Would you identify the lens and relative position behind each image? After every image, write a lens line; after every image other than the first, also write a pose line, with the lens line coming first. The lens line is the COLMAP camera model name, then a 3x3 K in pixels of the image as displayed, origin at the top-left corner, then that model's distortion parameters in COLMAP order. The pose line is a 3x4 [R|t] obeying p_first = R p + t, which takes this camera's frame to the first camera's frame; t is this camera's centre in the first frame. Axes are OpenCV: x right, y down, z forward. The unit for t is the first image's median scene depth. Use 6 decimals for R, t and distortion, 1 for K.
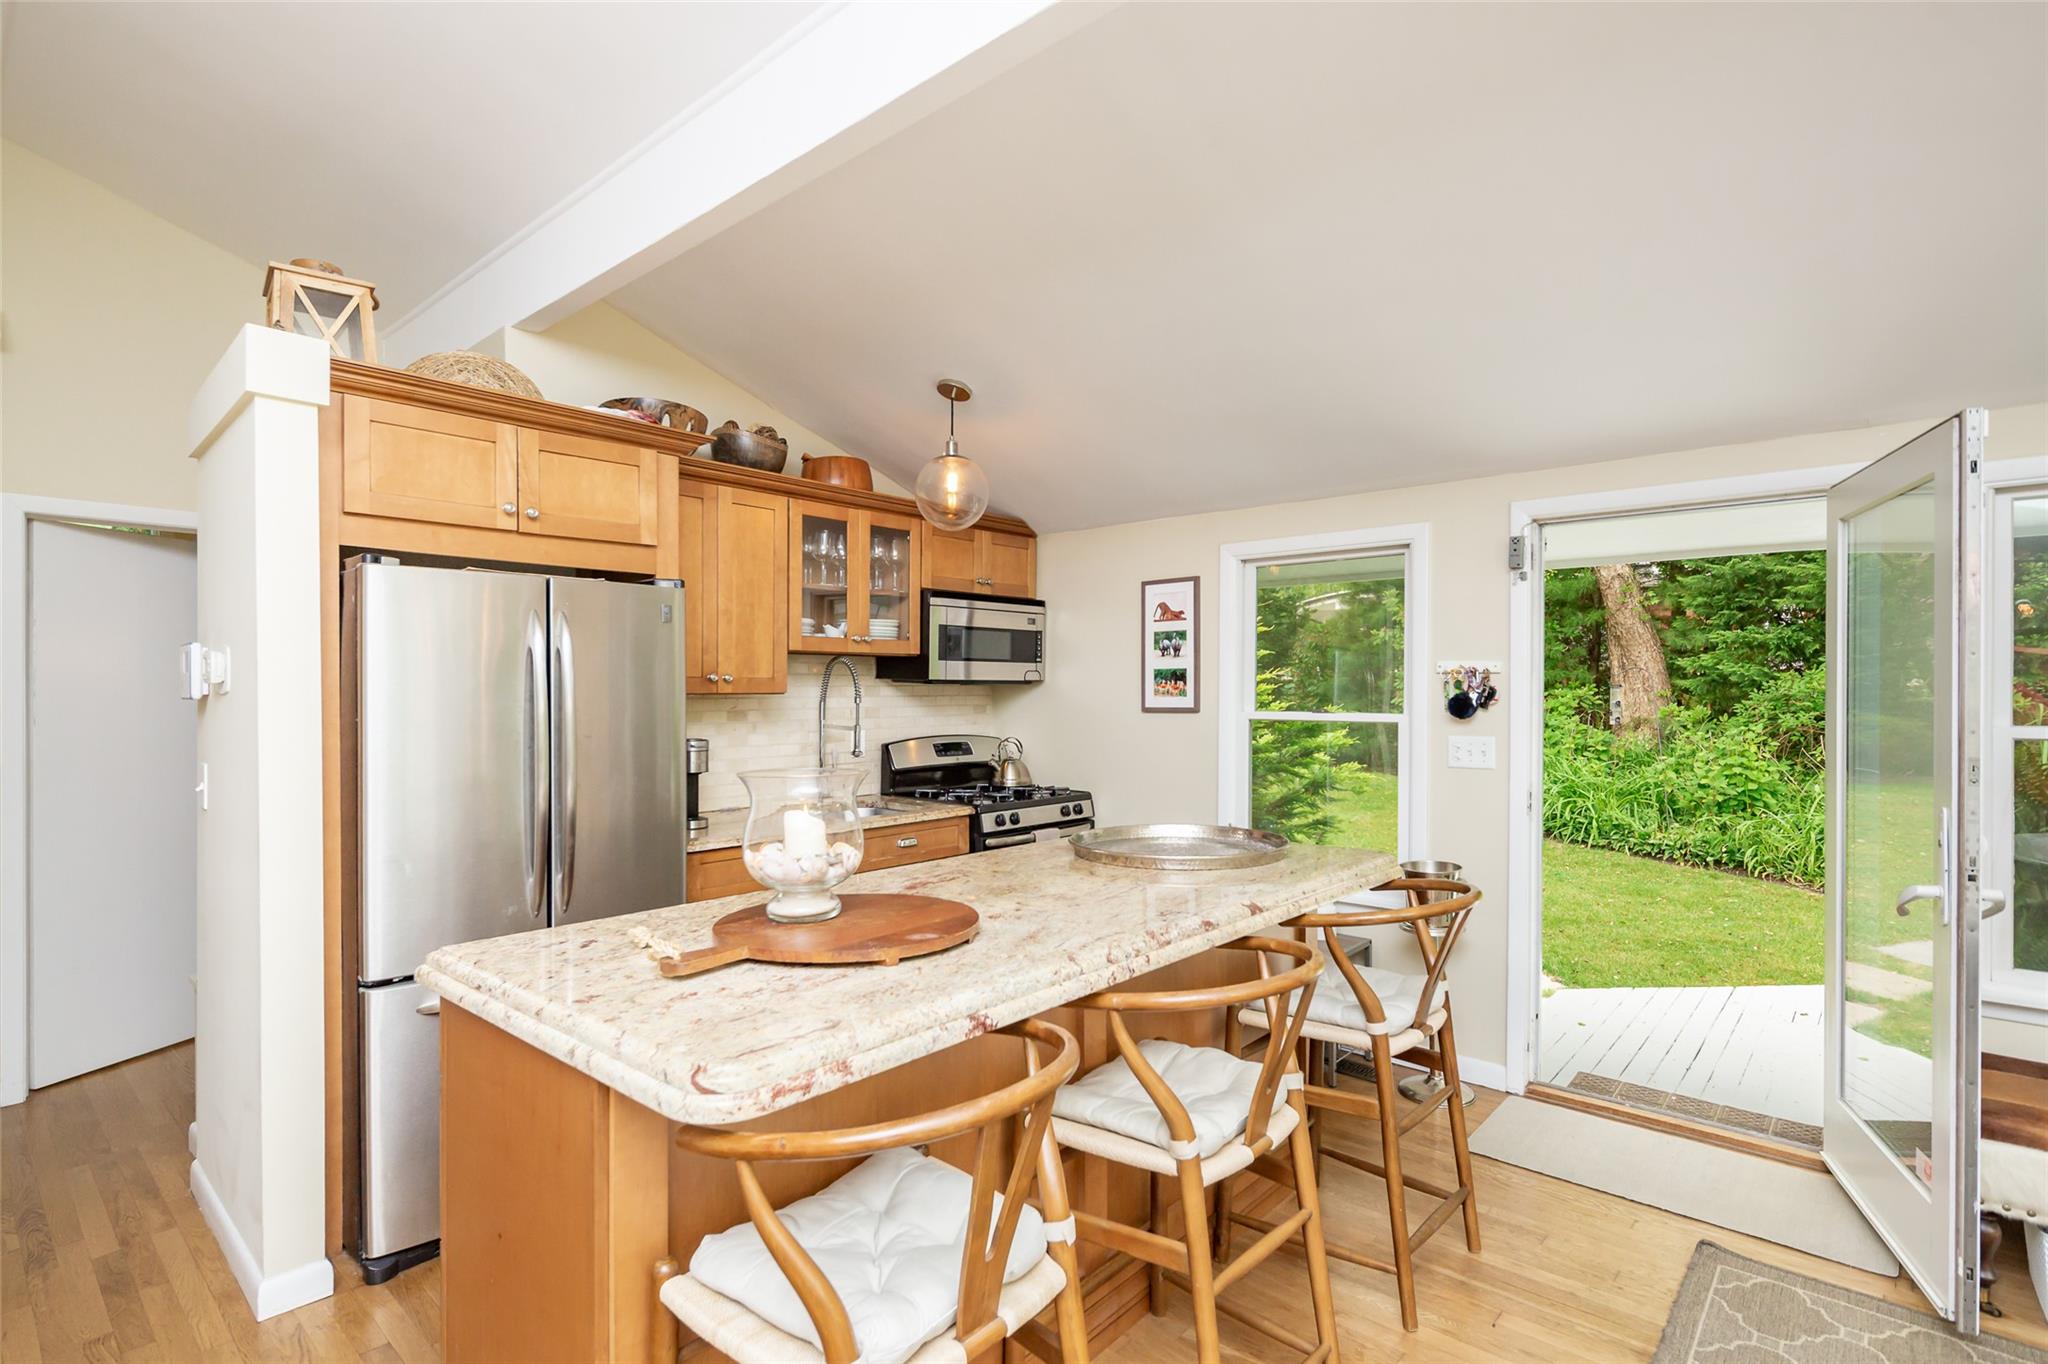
lens RADIAL K [[1042.2, 0, 1140.9], [0, 1042.2, 689.2], [0, 0, 1]] dist [-0.001527, -0.001226]
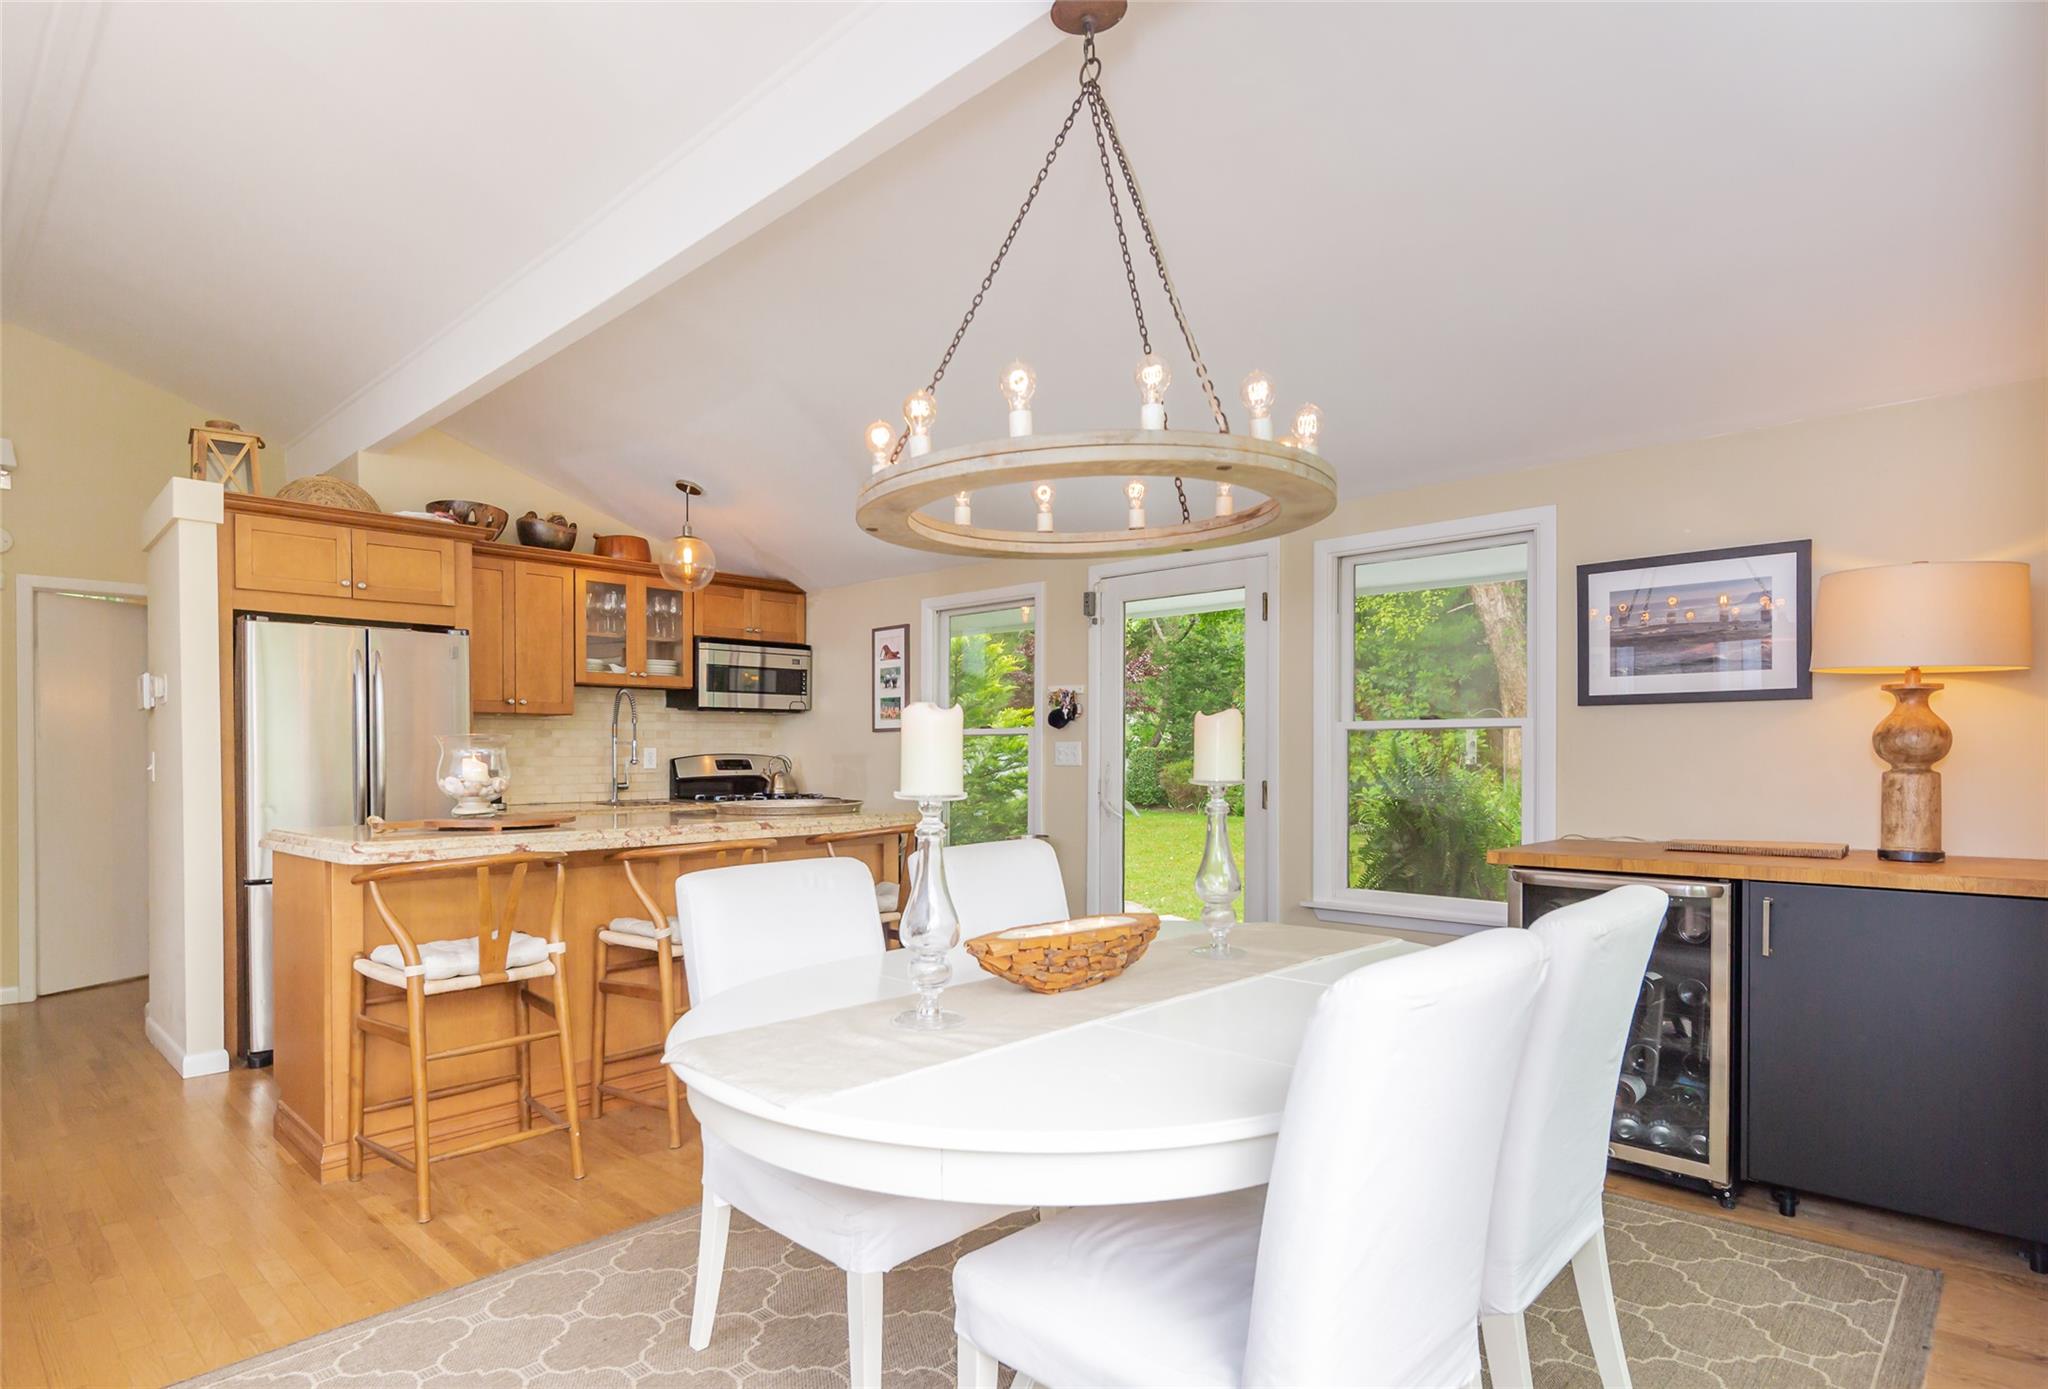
lens RADIAL K [[1110.1, 0, 1068.9], [0, 1110.1, 748.4], [0, 0, 1]] dist [-0.001115, 0.000662]
pose [[0.998611, -0.004743, -0.052471, 0.383108], [0.004805, 0.999988, 0.001065, 0.050600], [0.052465, -0.001316, 0.998622, -0.403714]]
